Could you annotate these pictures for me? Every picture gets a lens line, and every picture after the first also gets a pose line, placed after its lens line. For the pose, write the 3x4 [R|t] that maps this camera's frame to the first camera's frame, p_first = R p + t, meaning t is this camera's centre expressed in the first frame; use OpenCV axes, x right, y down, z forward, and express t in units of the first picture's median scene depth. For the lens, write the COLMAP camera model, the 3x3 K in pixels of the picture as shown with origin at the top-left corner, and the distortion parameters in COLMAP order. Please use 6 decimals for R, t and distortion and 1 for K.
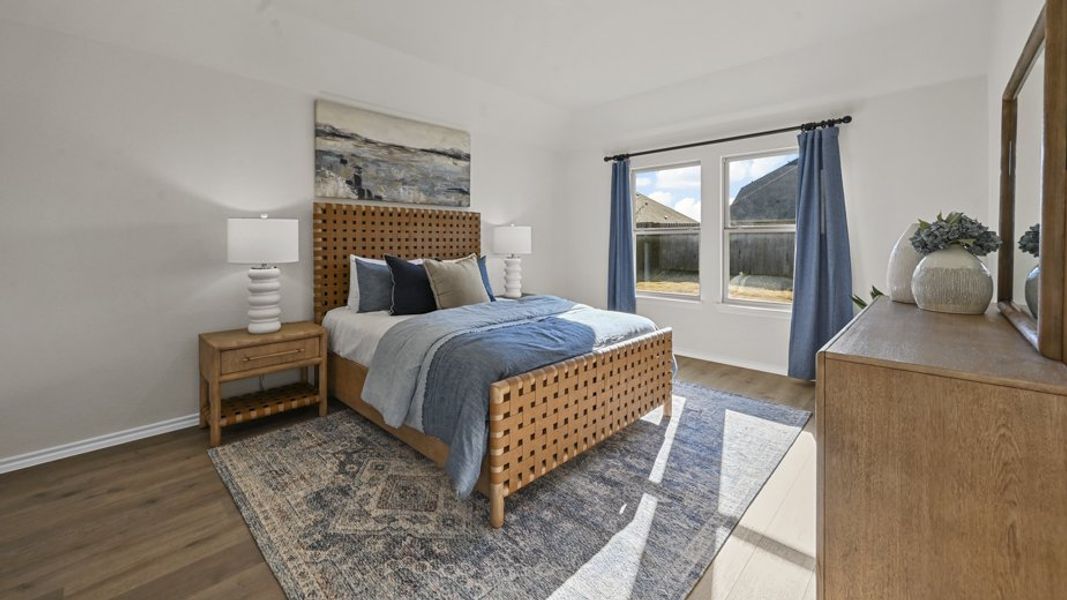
lens RADIAL K [[421.1, 0, 531.6], [0, 421.1, 251.5], [0, 0, 1]] dist [-0.001919, -0.000278]
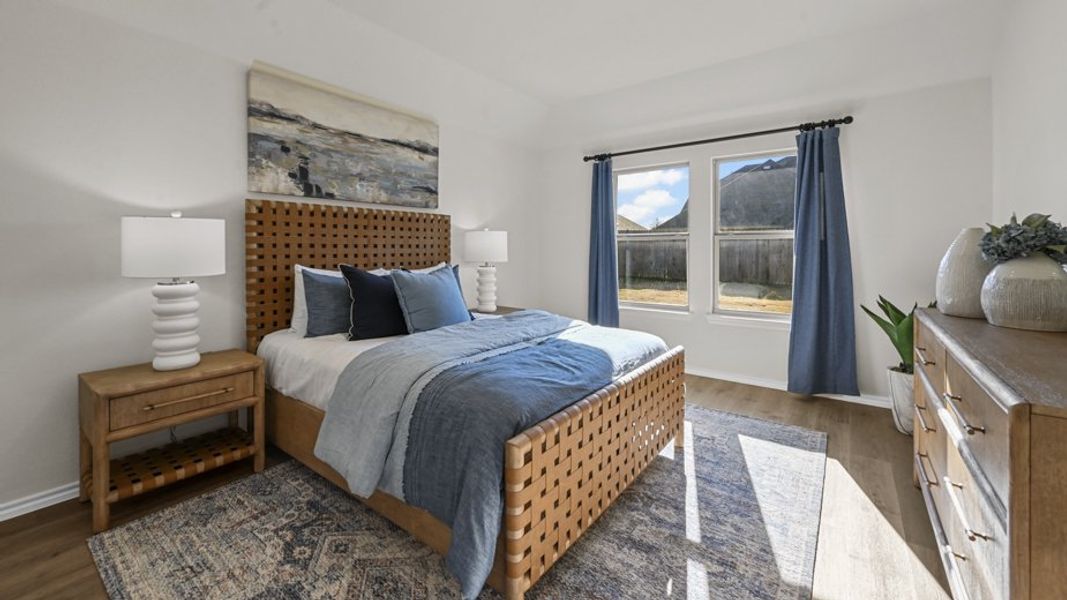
lens RADIAL K [[423.7, 0, 533.2], [0, 423.7, 257.0], [0, 0, 1]] dist [-0.000483, 0.000269]
pose [[0.992598, -0.002431, 0.121418, -0.083449], [0.002801, 0.999992, -0.002873, -0.003562], [-0.121410, 0.003192, 0.992597, 0.152978]]
